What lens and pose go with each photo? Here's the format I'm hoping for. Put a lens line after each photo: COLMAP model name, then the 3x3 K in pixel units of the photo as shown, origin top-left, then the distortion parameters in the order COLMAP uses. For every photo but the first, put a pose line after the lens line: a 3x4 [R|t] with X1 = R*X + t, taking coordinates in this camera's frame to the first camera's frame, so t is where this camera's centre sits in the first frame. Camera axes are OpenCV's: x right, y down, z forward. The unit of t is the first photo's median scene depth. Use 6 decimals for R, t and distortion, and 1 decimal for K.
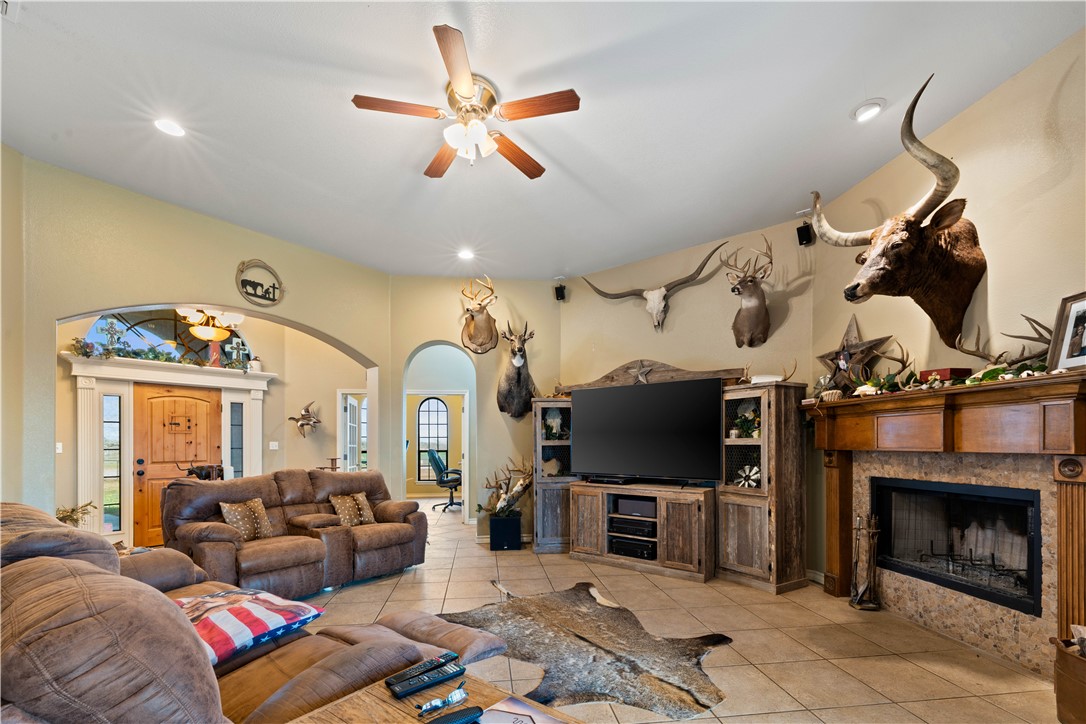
lens RADIAL K [[461.1, 0, 543.7], [0, 461.1, 446.7], [0, 0, 1]] dist [-0.007394, -0.000463]
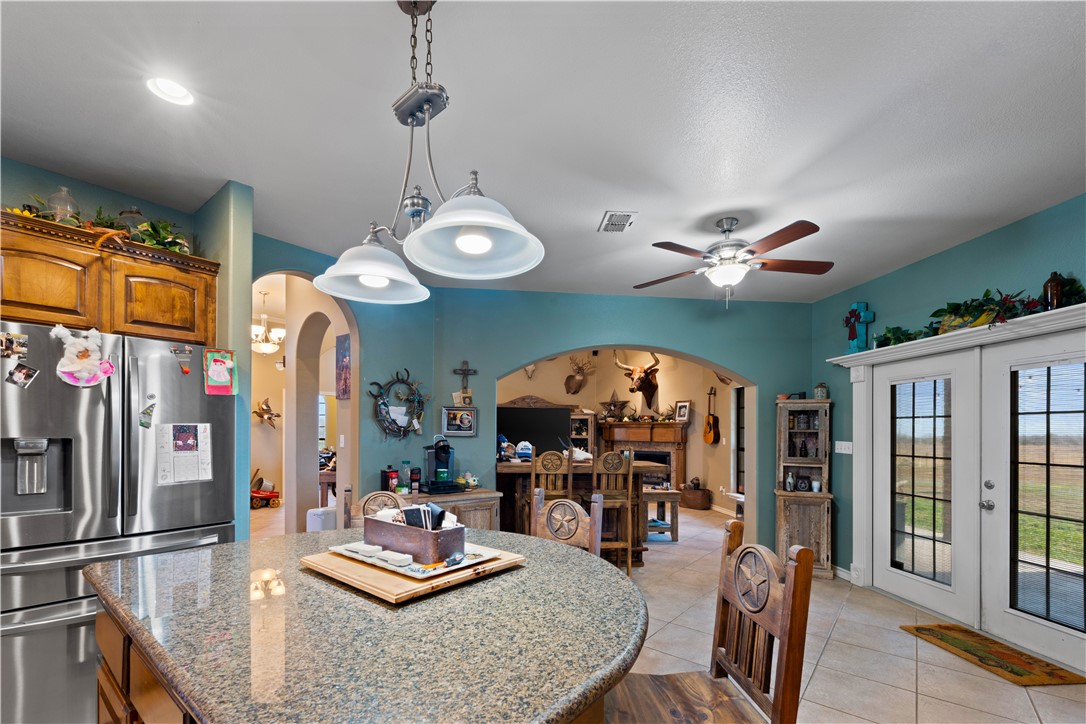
lens RADIAL K [[461.9, 0, 544.2], [0, 461.9, 432.1], [0, 0, 1]] dist [-0.000303, 0.000200]
pose [[0.717943, 0.013953, 0.695962, -1.387871], [-0.010114, 0.999903, -0.009613, -0.010358], [-0.696028, -0.000138, 0.718015, -0.595728]]
